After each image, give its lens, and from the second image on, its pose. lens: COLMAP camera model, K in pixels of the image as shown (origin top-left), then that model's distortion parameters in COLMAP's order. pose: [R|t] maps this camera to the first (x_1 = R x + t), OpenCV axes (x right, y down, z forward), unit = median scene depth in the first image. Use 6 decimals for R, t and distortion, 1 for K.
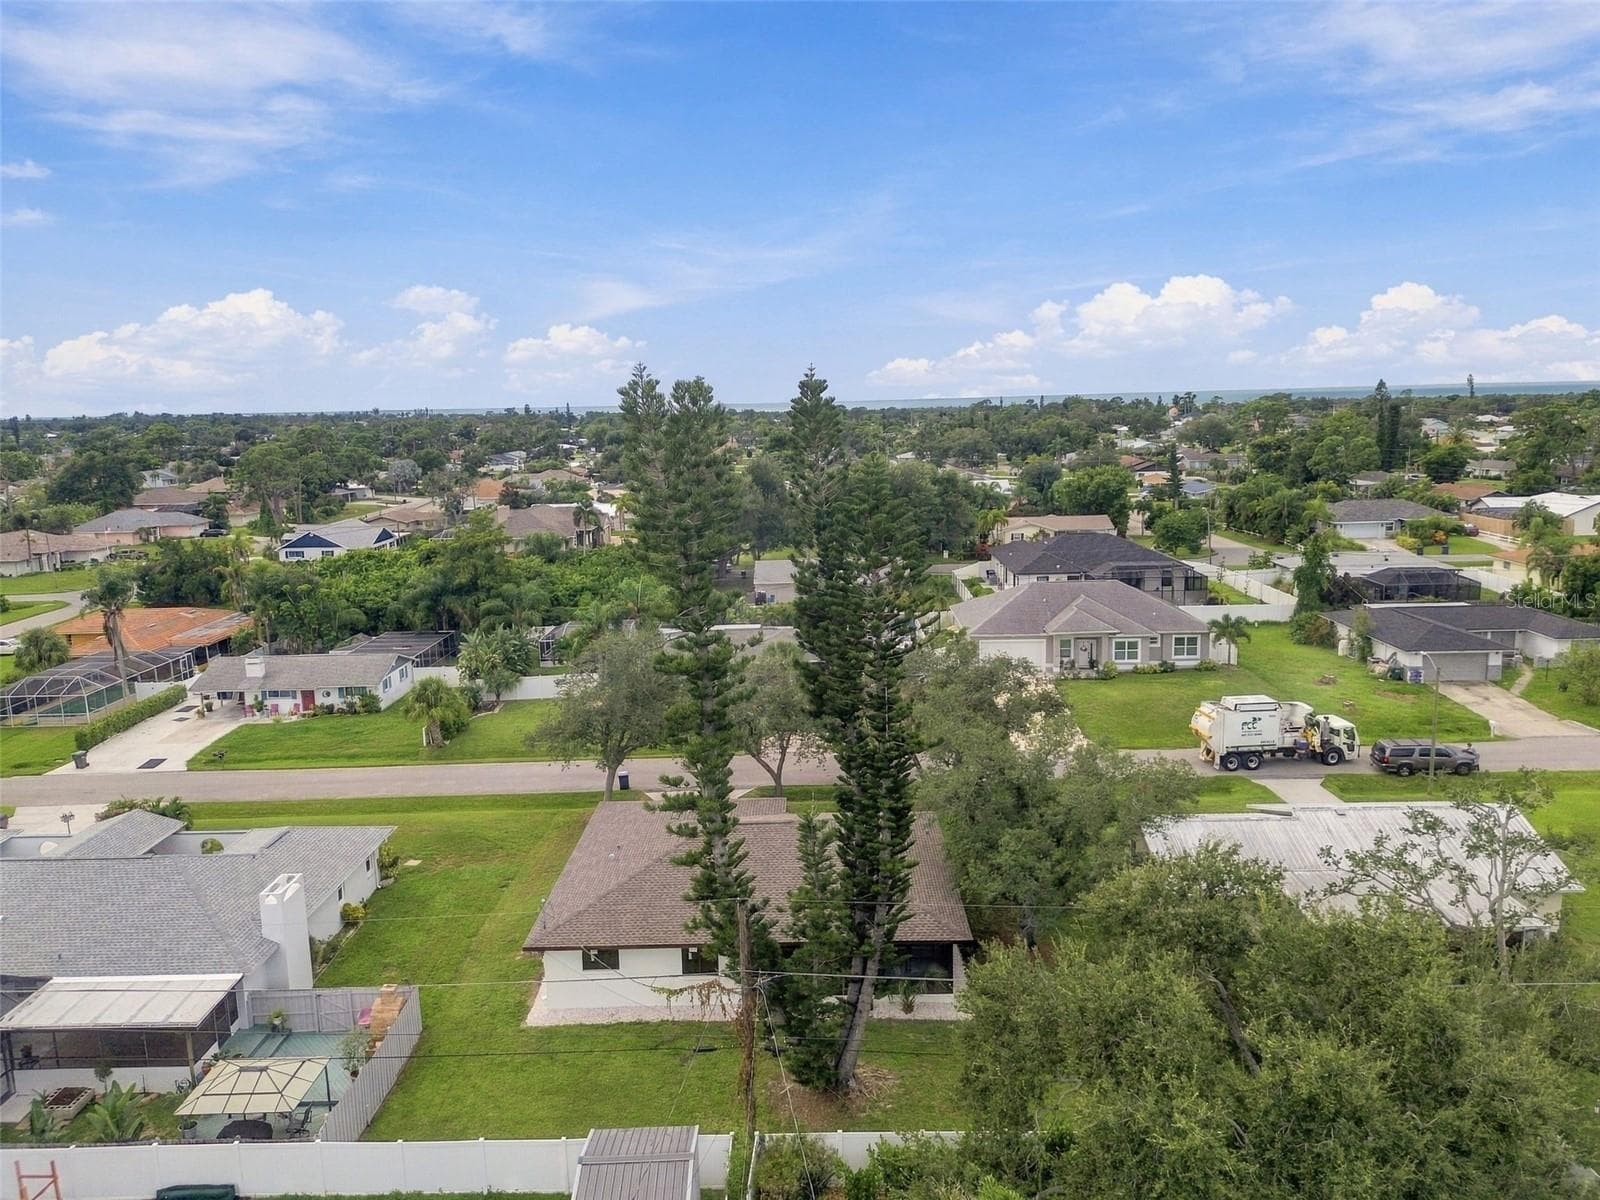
lens RADIAL K [[1130.2, 0, 800.0], [0, 1130.2, 600.0], [0, 0, 1]] dist [0.071234, -0.073866]
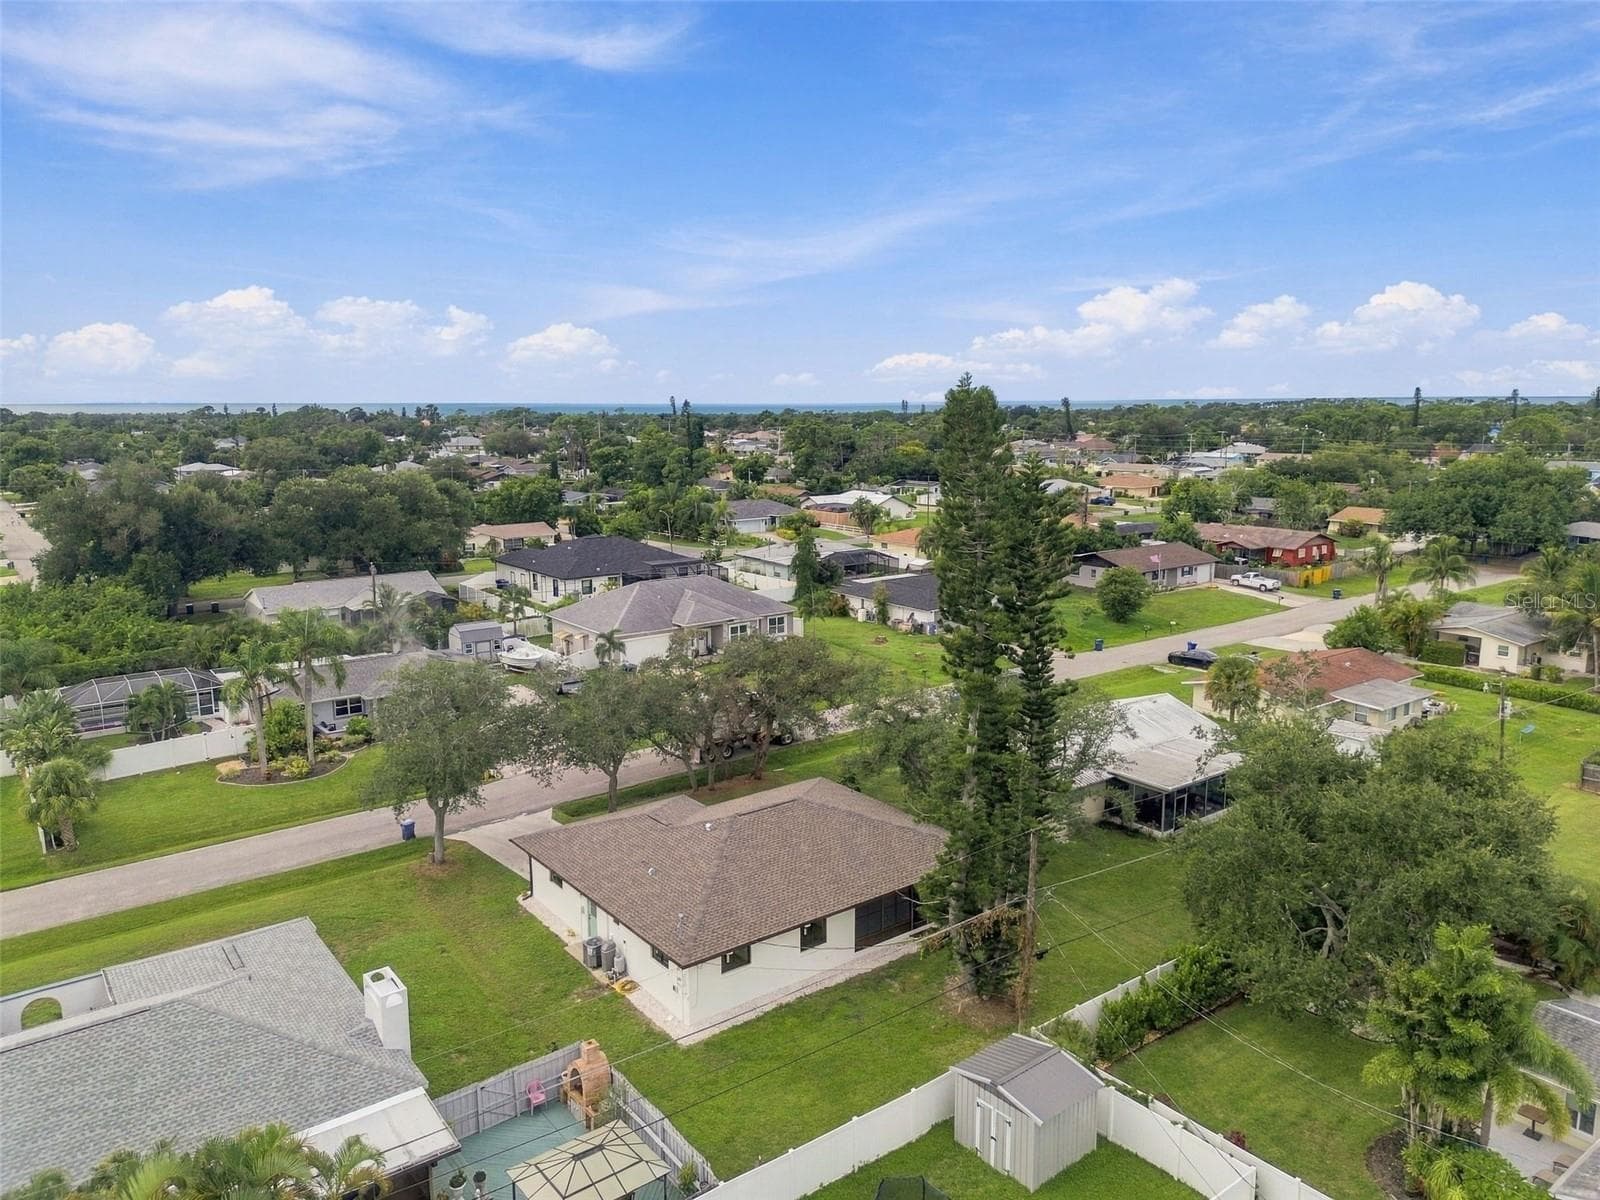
lens RADIAL K [[1163.8, 0, 800.0], [0, 1163.8, 600.0], [0, 0, 1]] dist [0.001669, -0.000031]
pose [[0.776427, -0.083923, 0.624594, -0.310279], [0.092791, 0.995515, 0.018415, -0.004292], [-0.623338, 0.043658, 0.780733, 0.066623]]
